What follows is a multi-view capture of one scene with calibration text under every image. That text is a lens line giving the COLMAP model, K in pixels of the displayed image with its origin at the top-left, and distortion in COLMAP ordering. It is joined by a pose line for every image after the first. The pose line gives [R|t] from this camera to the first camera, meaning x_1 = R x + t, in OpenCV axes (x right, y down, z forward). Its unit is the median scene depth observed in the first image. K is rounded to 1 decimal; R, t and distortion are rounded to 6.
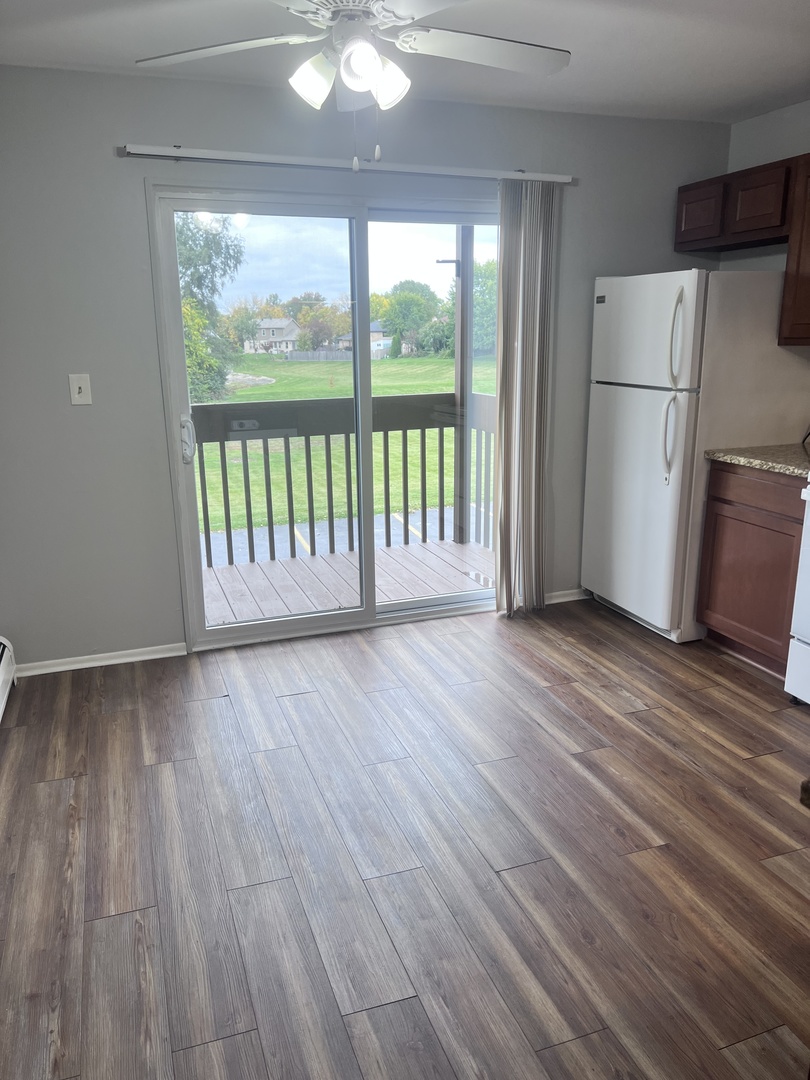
lens RADIAL K [[817.1, 0, 405.1], [0, 817.1, 541.1], [0, 0, 1]] dist [0.078796, -0.059844]
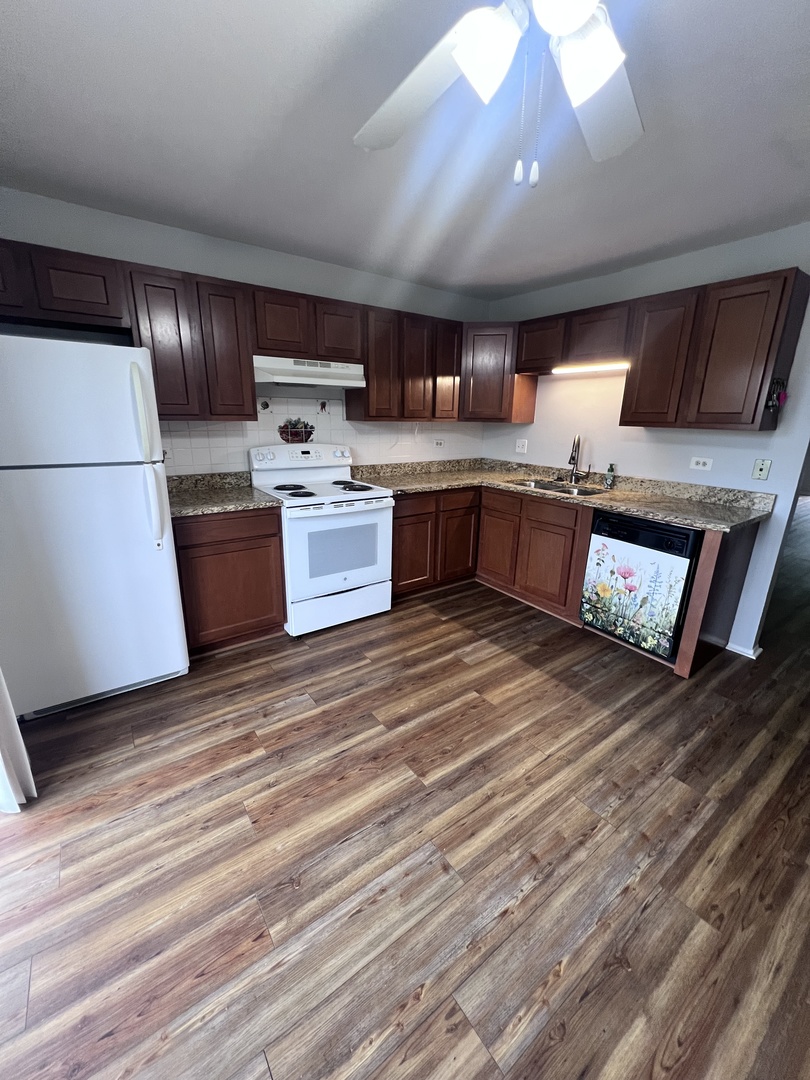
lens RADIAL K [[429.8, 0, 406.1], [0, 429.8, 538.5], [0, 0, 1]] dist [-0.001369, 0.001429]
pose [[-0.275676, -0.259547, 0.925548, -0.323938], [0.221647, 0.919748, 0.323939, -0.215550], [-0.935348, 0.294447, -0.196024, 0.898761]]
